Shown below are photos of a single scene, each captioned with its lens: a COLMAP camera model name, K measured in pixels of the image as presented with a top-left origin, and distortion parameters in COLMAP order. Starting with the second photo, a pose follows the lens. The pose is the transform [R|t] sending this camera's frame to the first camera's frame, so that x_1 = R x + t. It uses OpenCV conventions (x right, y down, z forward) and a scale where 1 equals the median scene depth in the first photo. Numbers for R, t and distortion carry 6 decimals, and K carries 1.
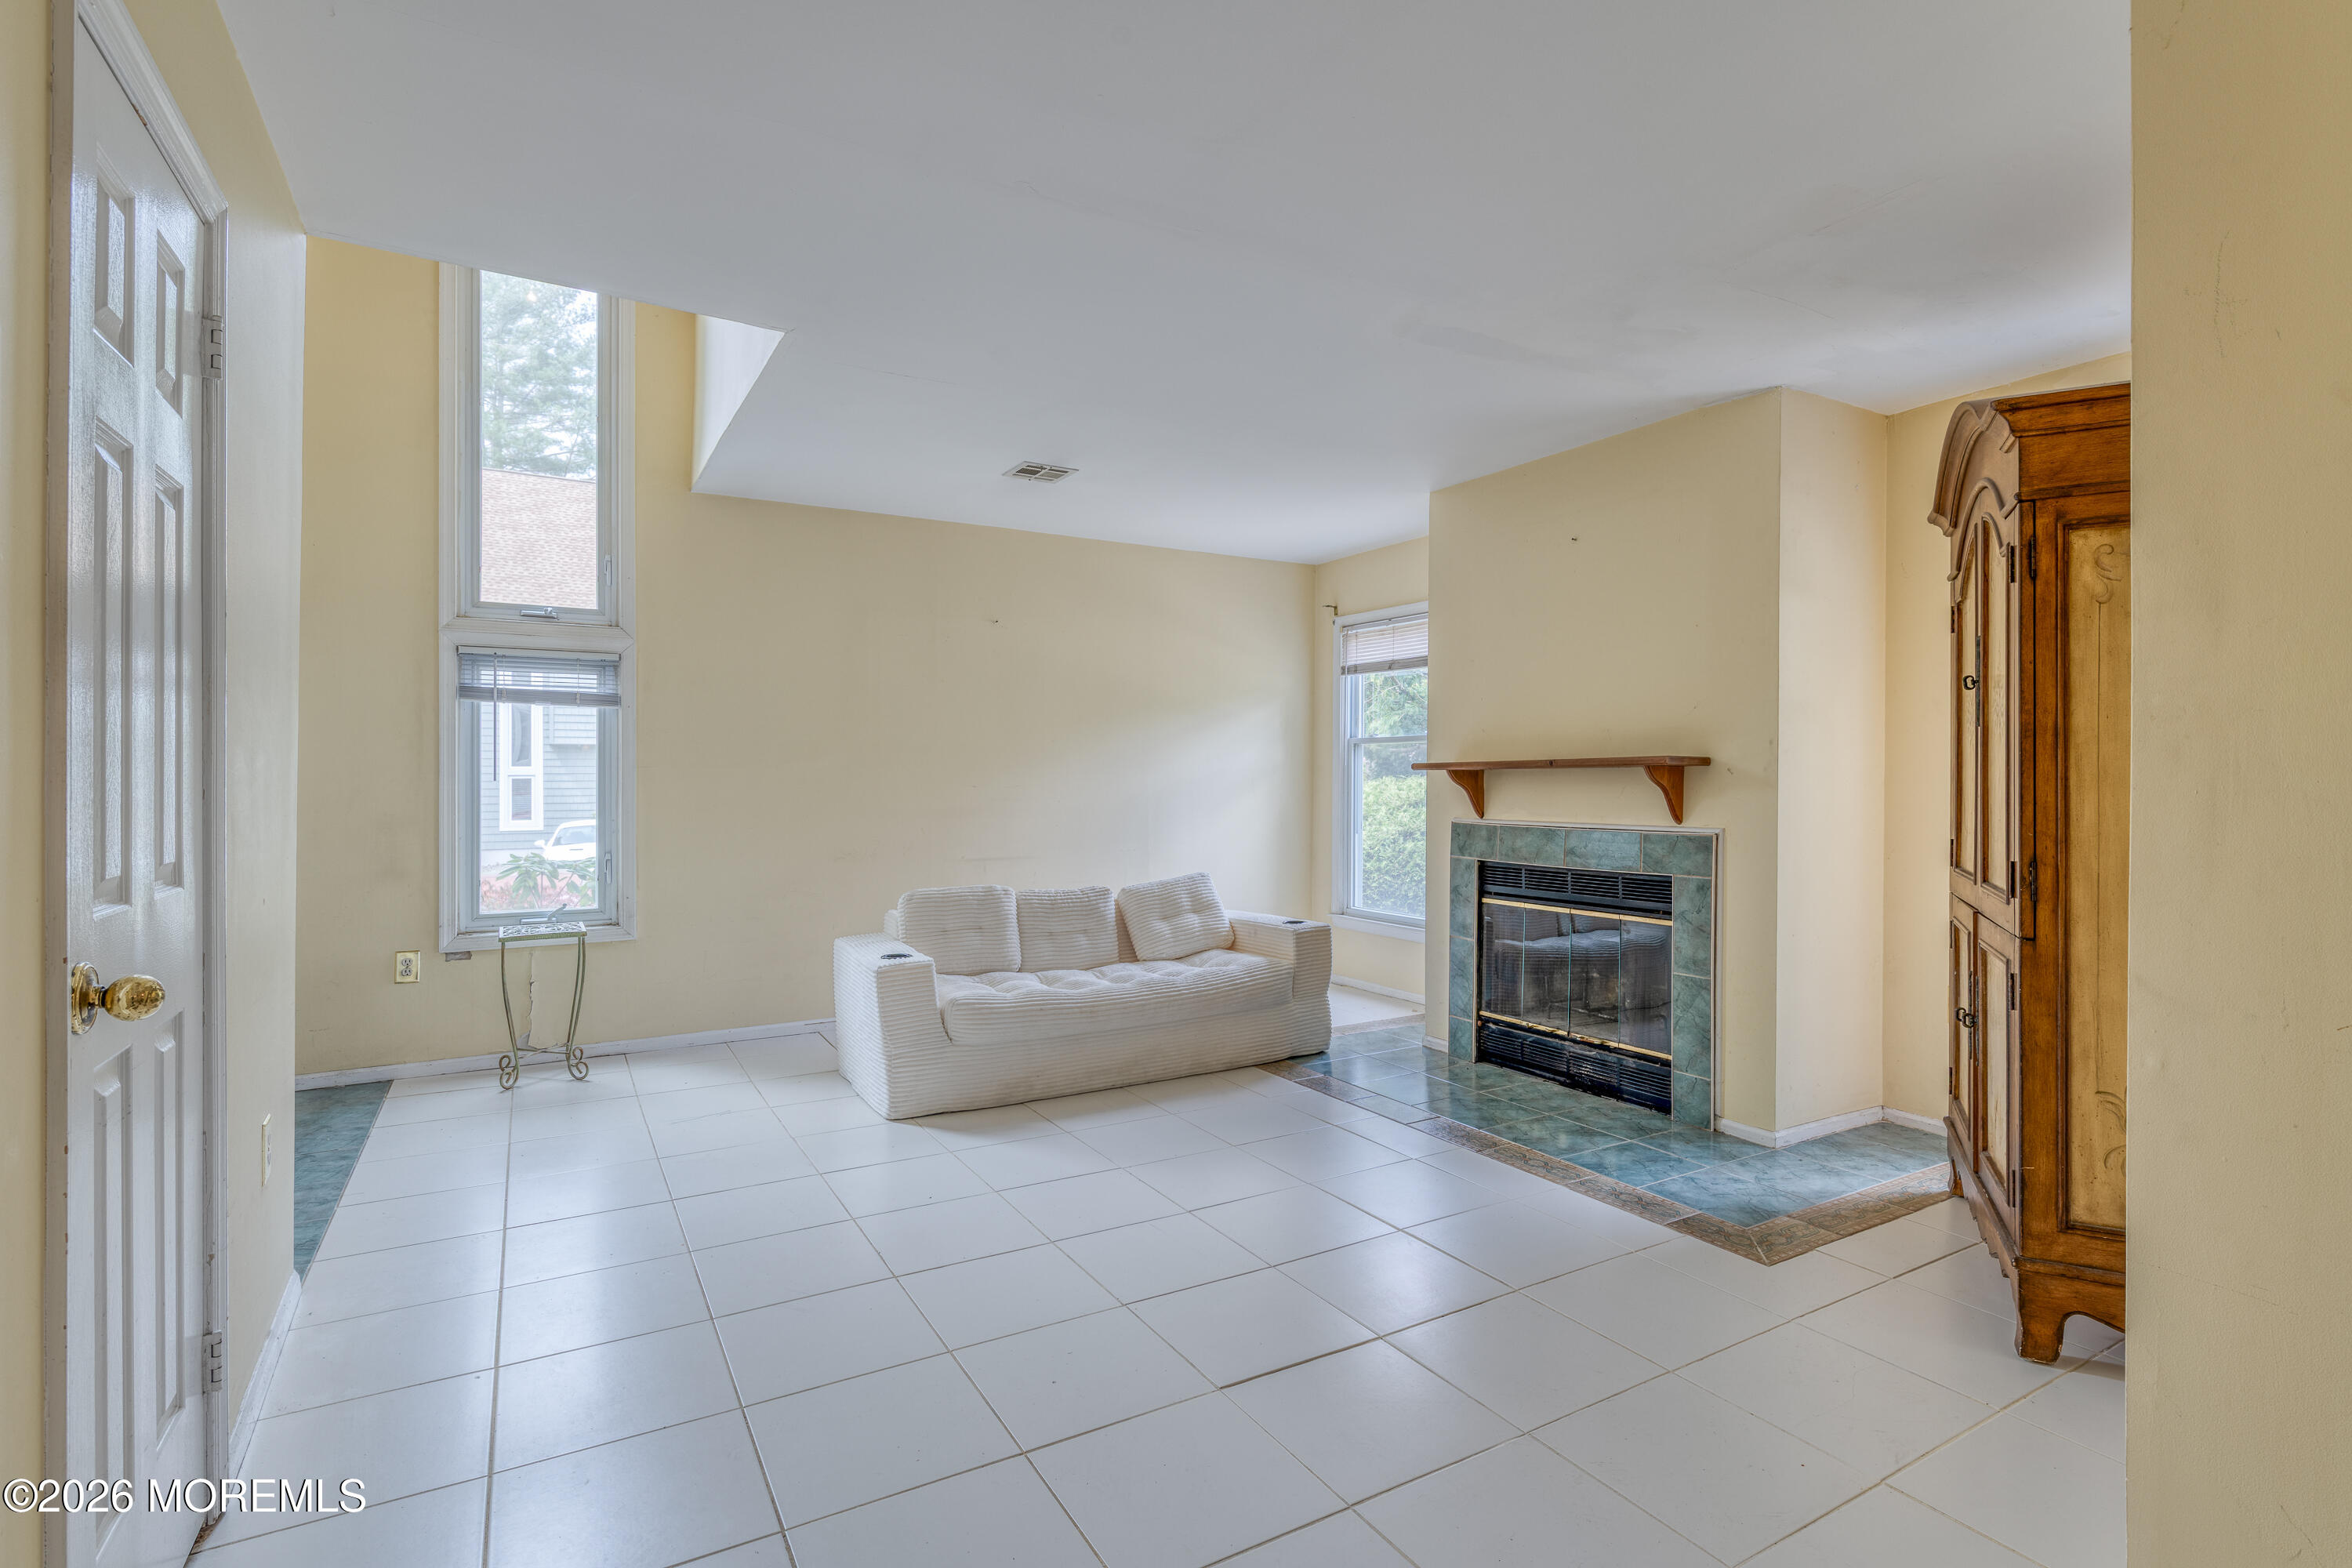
lens RADIAL K [[1142.7, 0, 1188.3], [0, 1142.7, 772.2], [0, 0, 1]] dist [-0.000507, 0.000081]
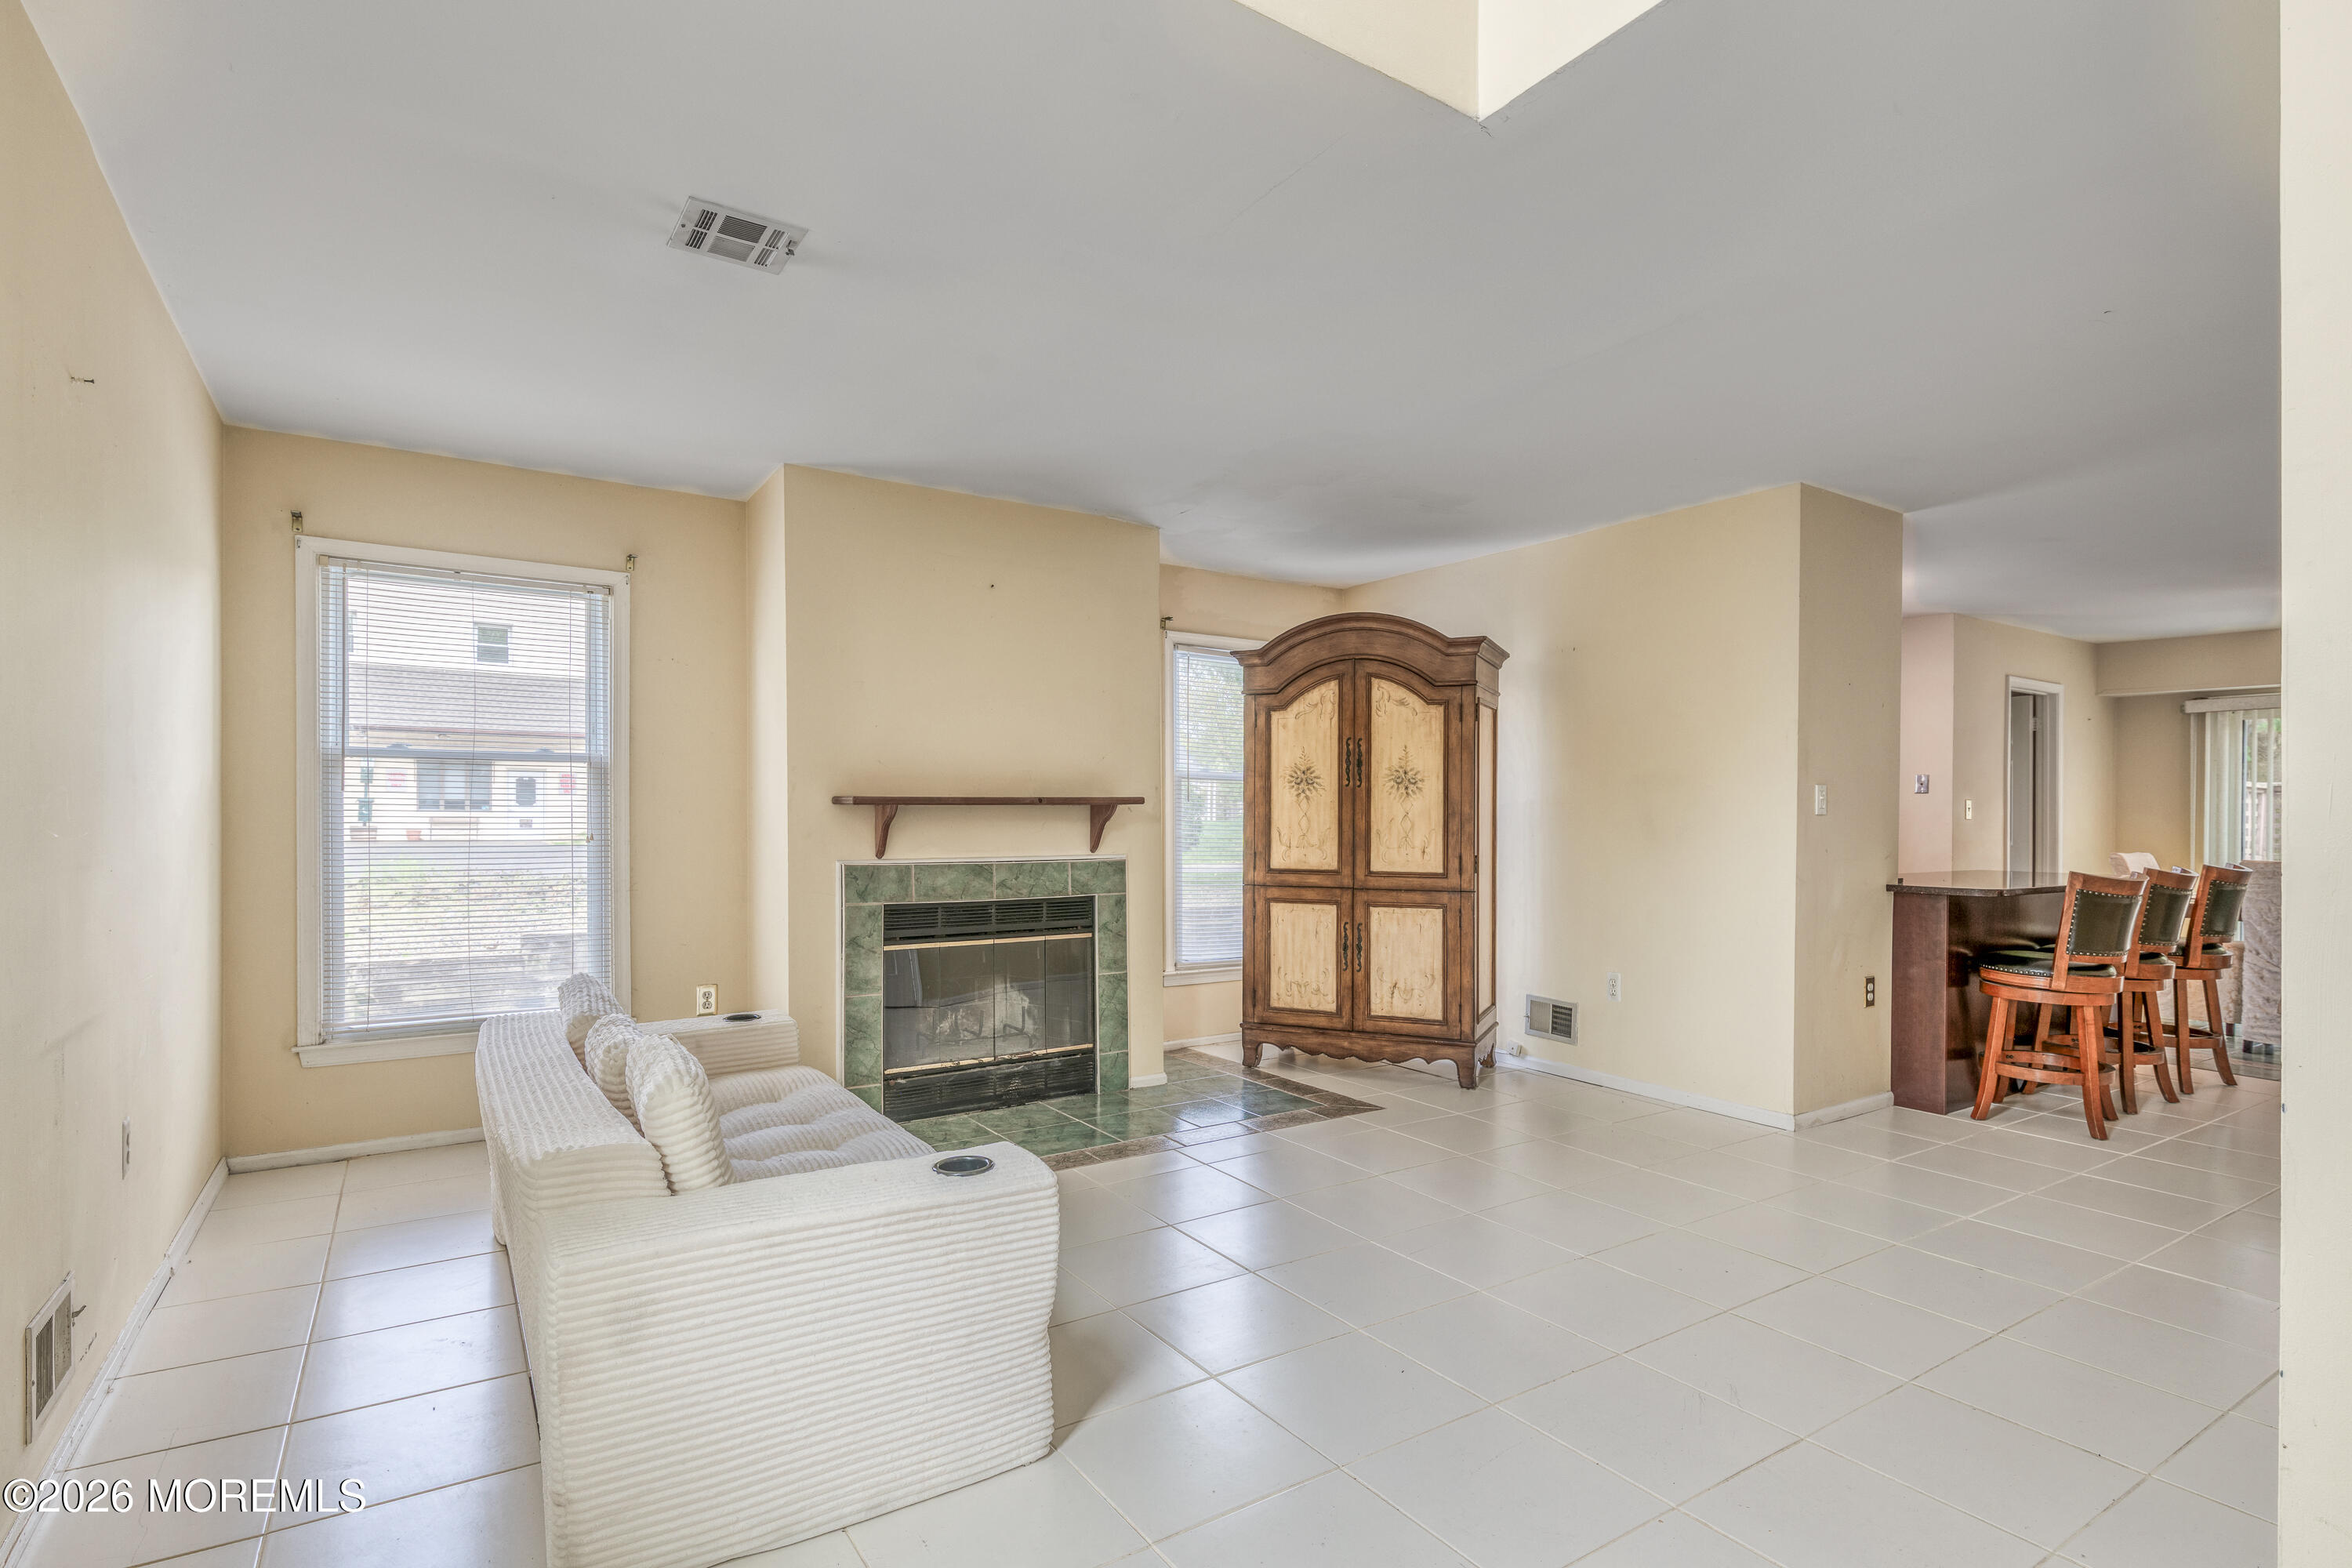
lens RADIAL K [[1142.7, 0, 1172.0], [0, 1142.7, 844.0], [0, 0, 1]] dist [-0.000507, 0.000081]
pose [[-0.046633, -0.020495, 0.998702, -0.740514], [-0.004241, 0.999785, 0.020320, 0.010481], [-0.998903, -0.003288, -0.046710, 0.913862]]
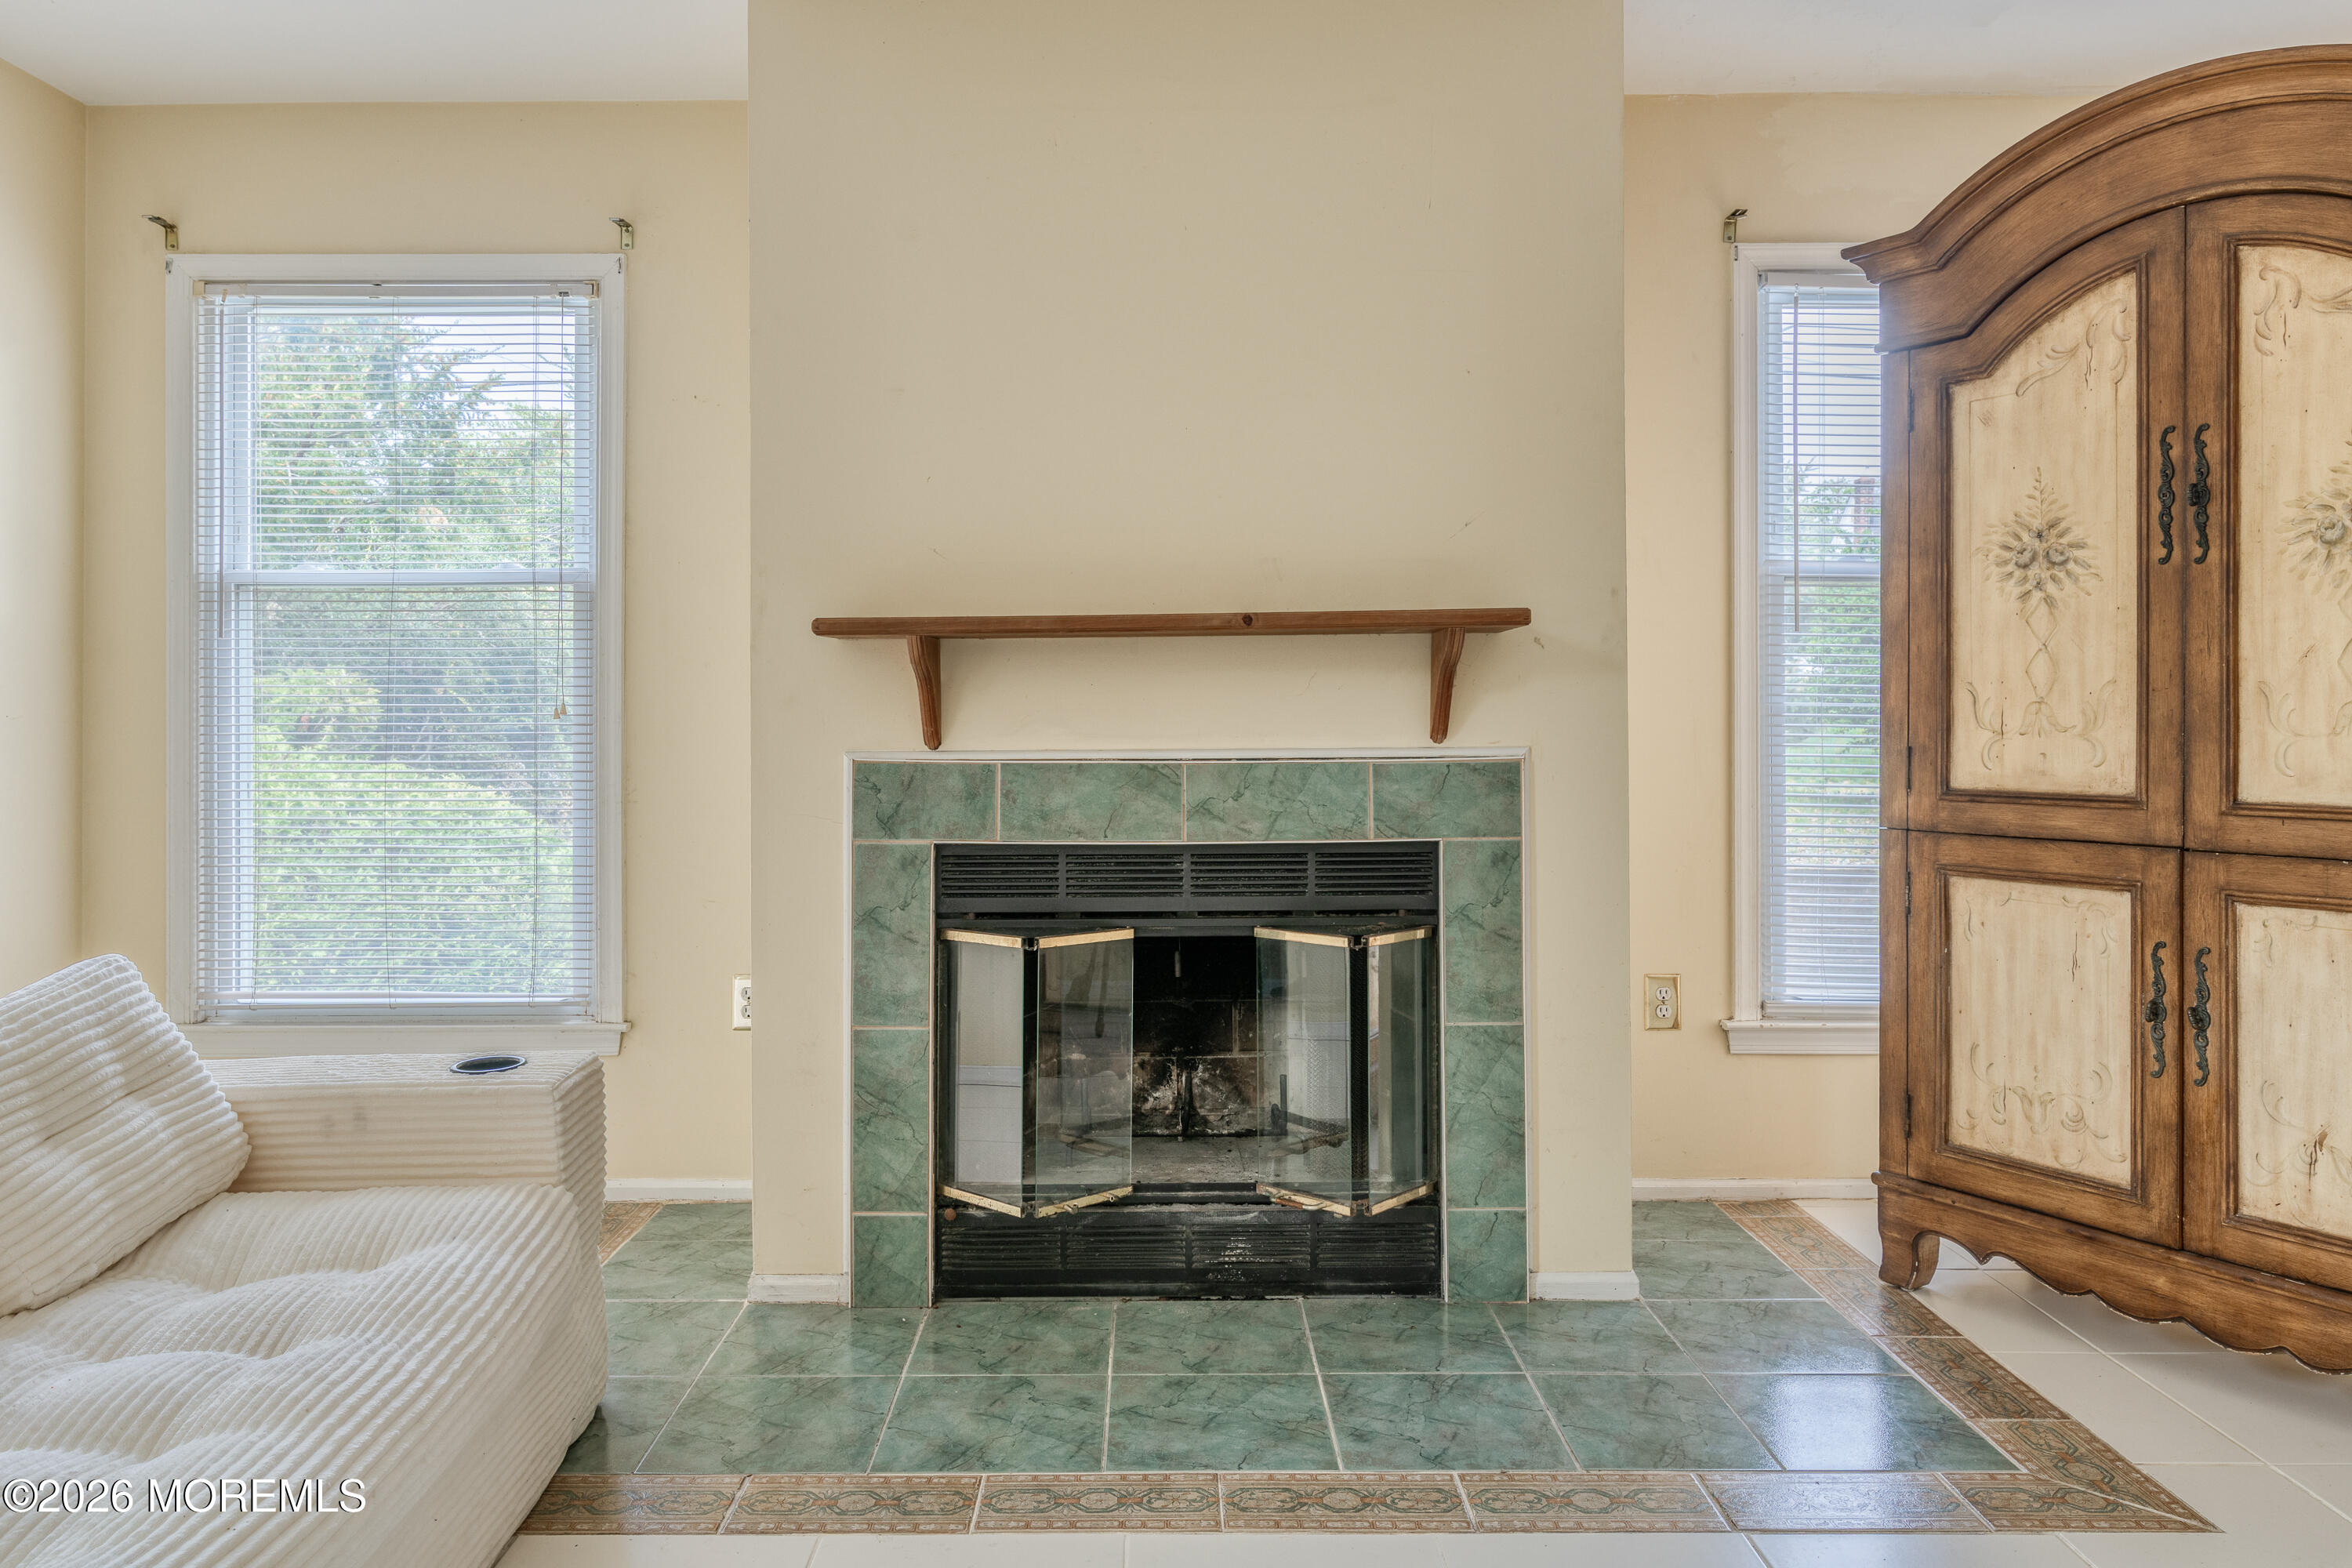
lens RADIAL K [[1617.8, 0, 1129.9], [0, 1617.8, 731.2], [0, 0, 1]] dist [0.000197, -0.000575]
pose [[0.518466, -0.010428, 0.855035, -0.268377], [0.001549, 0.999935, 0.011256, 0.029626], [-0.855097, -0.004512, 0.518449, 0.688969]]
